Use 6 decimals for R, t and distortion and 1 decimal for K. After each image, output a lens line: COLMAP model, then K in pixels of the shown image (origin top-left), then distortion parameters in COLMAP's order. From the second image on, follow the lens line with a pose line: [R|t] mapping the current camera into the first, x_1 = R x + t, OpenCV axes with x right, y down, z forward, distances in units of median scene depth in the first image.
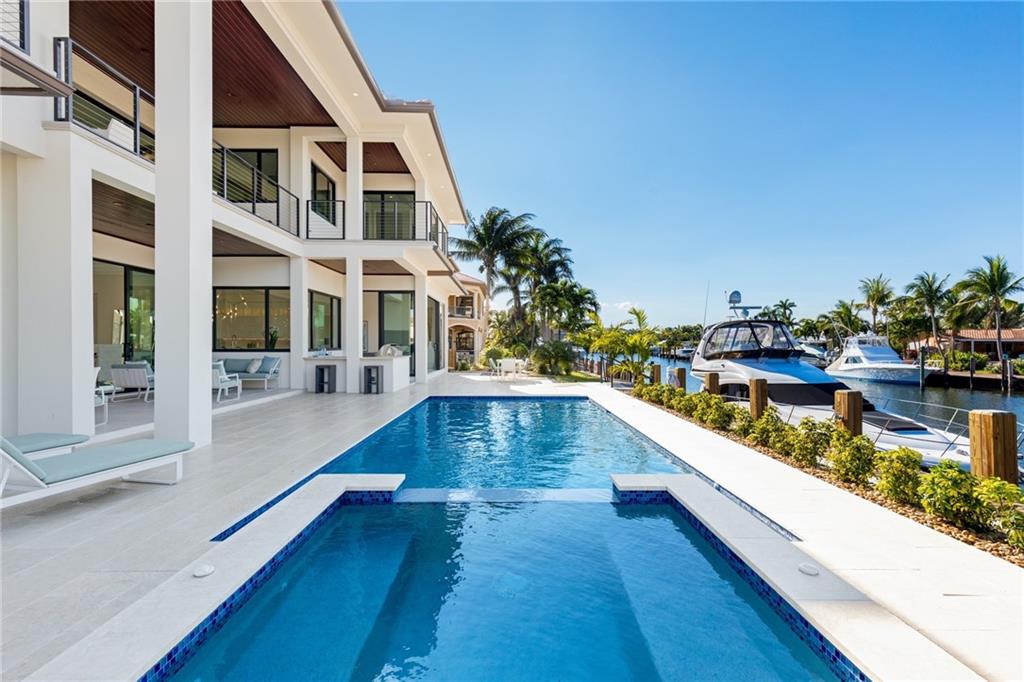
lens RADIAL K [[472.3, 0, 512.0], [0, 472.3, 341.0], [0, 0, 1]] dist [0.001542, 0.000301]
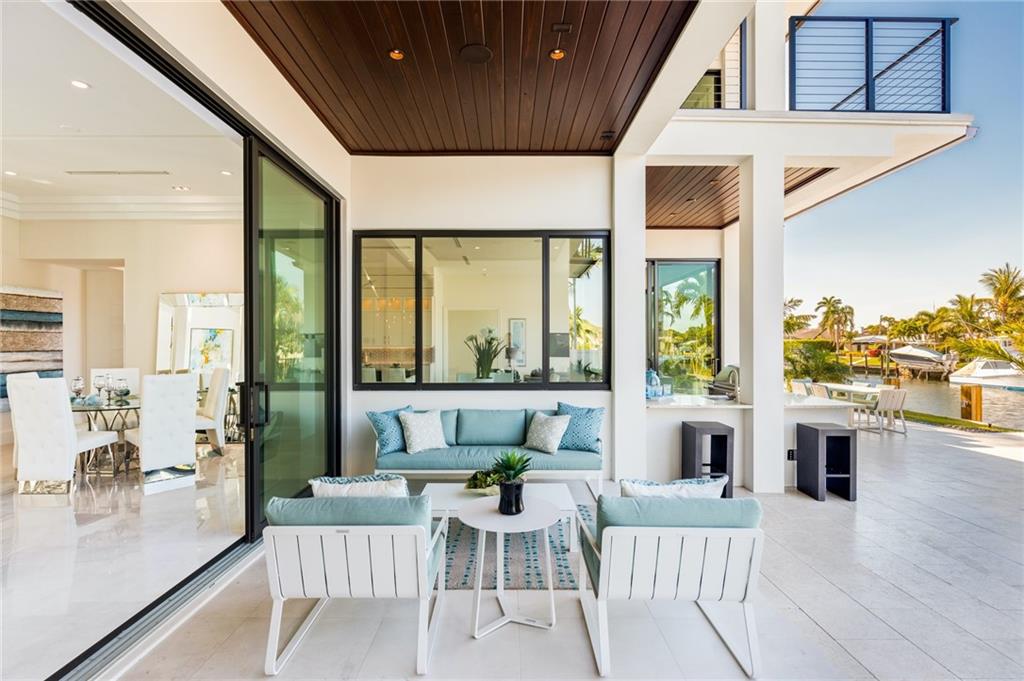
lens RADIAL K [[485.9, 0, 512.0], [0, 485.9, 340.5], [0, 0, 1]] dist [-0.003277, -0.000319]
pose [[0.999986, -0.001554, -0.005123, -0.116860], [0.001551, 0.999999, -0.000671, -0.003875], [0.005124, 0.000663, 0.999987, 0.123131]]
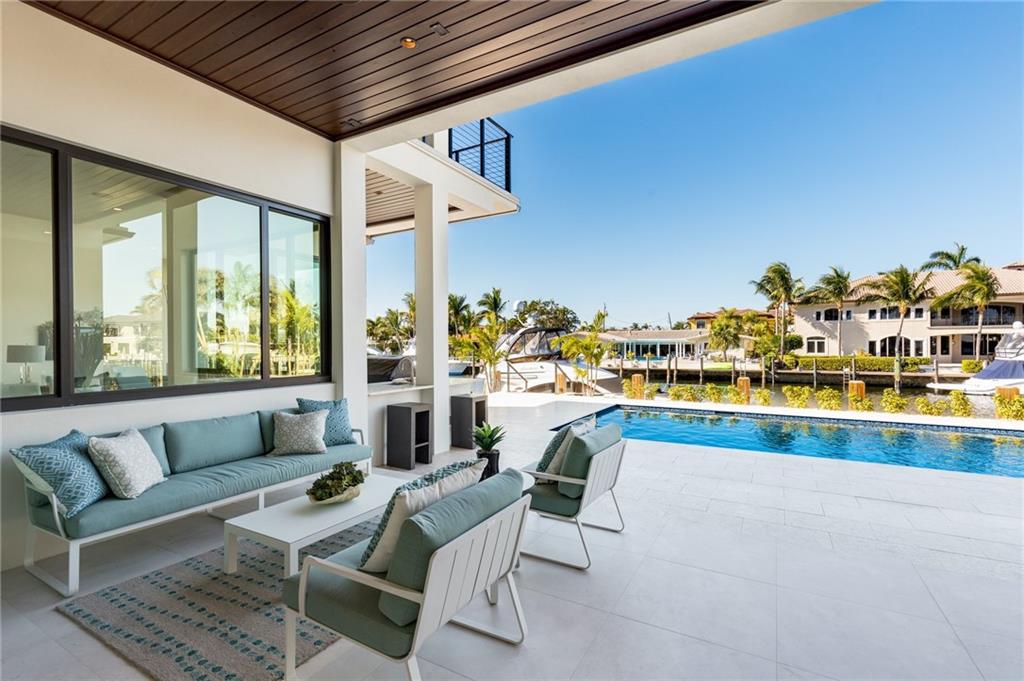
lens RADIAL K [[466.8, 0, 520.8], [0, 466.8, 346.2], [0, 0, 1]] dist [-0.001491, -0.000119]
pose [[0.502818, -0.009734, 0.864338, -0.153911], [0.002136, 0.999948, 0.010019, -0.002044], [-0.864390, -0.003191, 0.502812, 0.140990]]
